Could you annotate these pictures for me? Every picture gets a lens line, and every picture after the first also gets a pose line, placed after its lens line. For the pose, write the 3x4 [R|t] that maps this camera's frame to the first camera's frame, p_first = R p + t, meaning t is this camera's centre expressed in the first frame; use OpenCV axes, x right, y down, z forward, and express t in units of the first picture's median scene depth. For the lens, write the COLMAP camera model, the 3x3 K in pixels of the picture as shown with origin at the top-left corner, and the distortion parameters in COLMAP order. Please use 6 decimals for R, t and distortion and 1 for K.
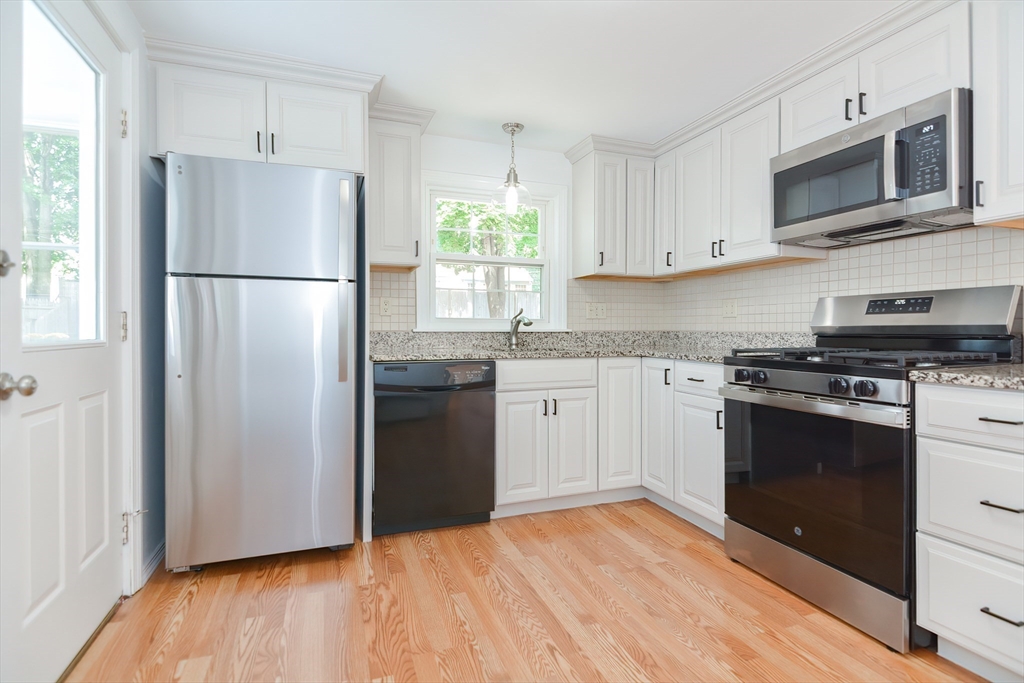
lens RADIAL K [[508.8, 0, 510.3], [0, 508.8, 334.4], [0, 0, 1]] dist [0.033337, -0.013030]
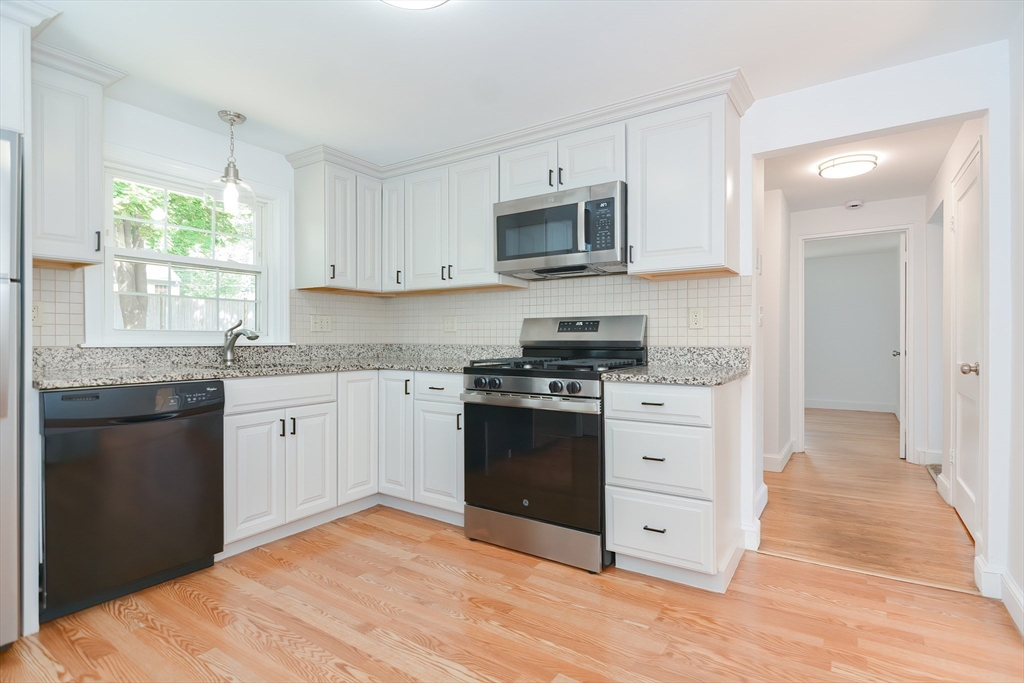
lens RADIAL K [[508.8, 0, 501.6], [0, 508.8, 343.1], [0, 0, 1]] dist [0.033337, -0.013030]
pose [[0.821697, -0.006242, 0.569891, -0.149665], [0.007409, 0.999973, 0.000270, -0.009545], [-0.569877, 0.004000, 0.821720, -0.001867]]
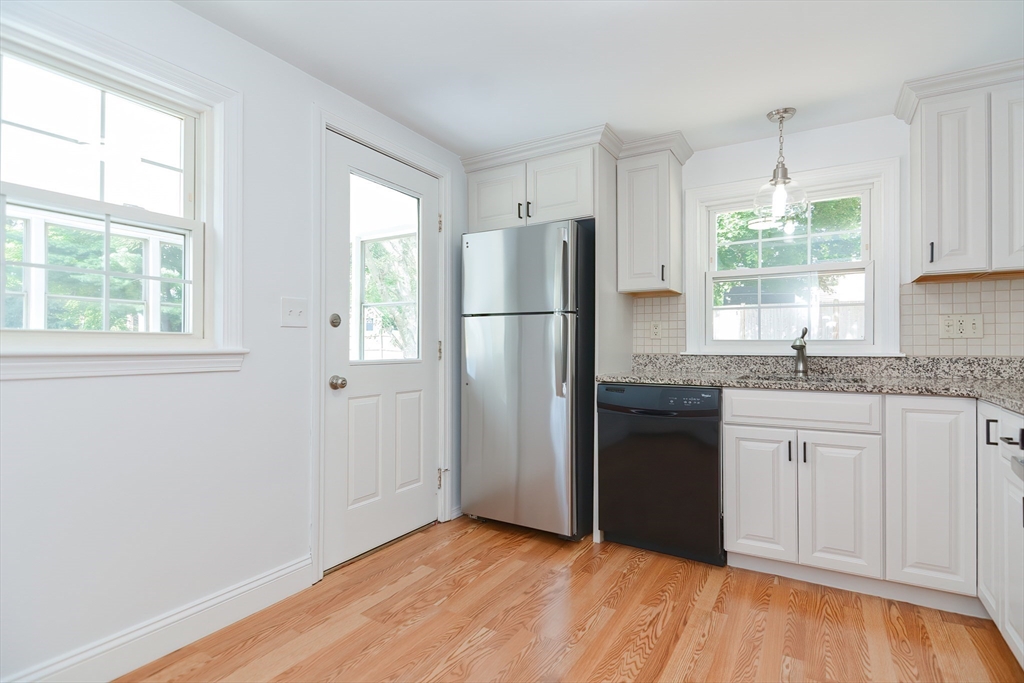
lens RADIAL K [[508.8, 0, 506.6], [0, 508.8, 346.3], [0, 0, 1]] dist [0.033337, -0.013030]
pose [[0.622624, -0.001795, -0.782519, 0.474093], [-0.008201, 0.999927, -0.008819, -0.012708], [0.782478, 0.011909, 0.622565, 0.146246]]
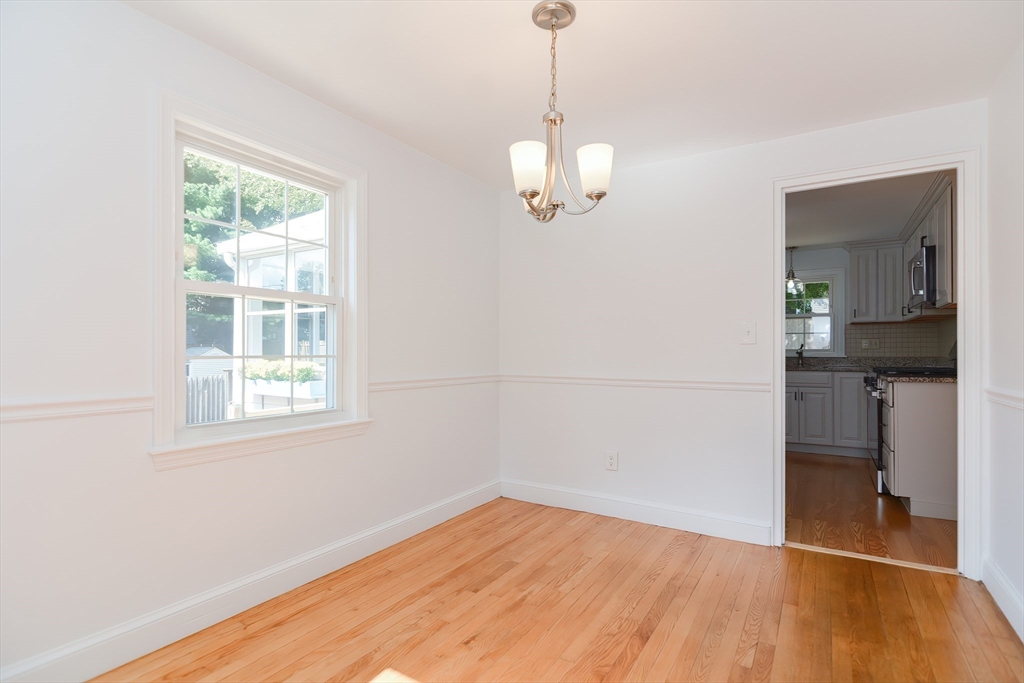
lens RADIAL K [[508.8, 0, 502.0], [0, 508.8, 351.1], [0, 0, 1]] dist [0.033337, -0.013030]
pose [[0.614885, -0.000630, -0.788617, 1.023548], [-0.007981, 0.999943, -0.007022, -0.005921], [0.788577, 0.010612, 0.614845, -1.207792]]
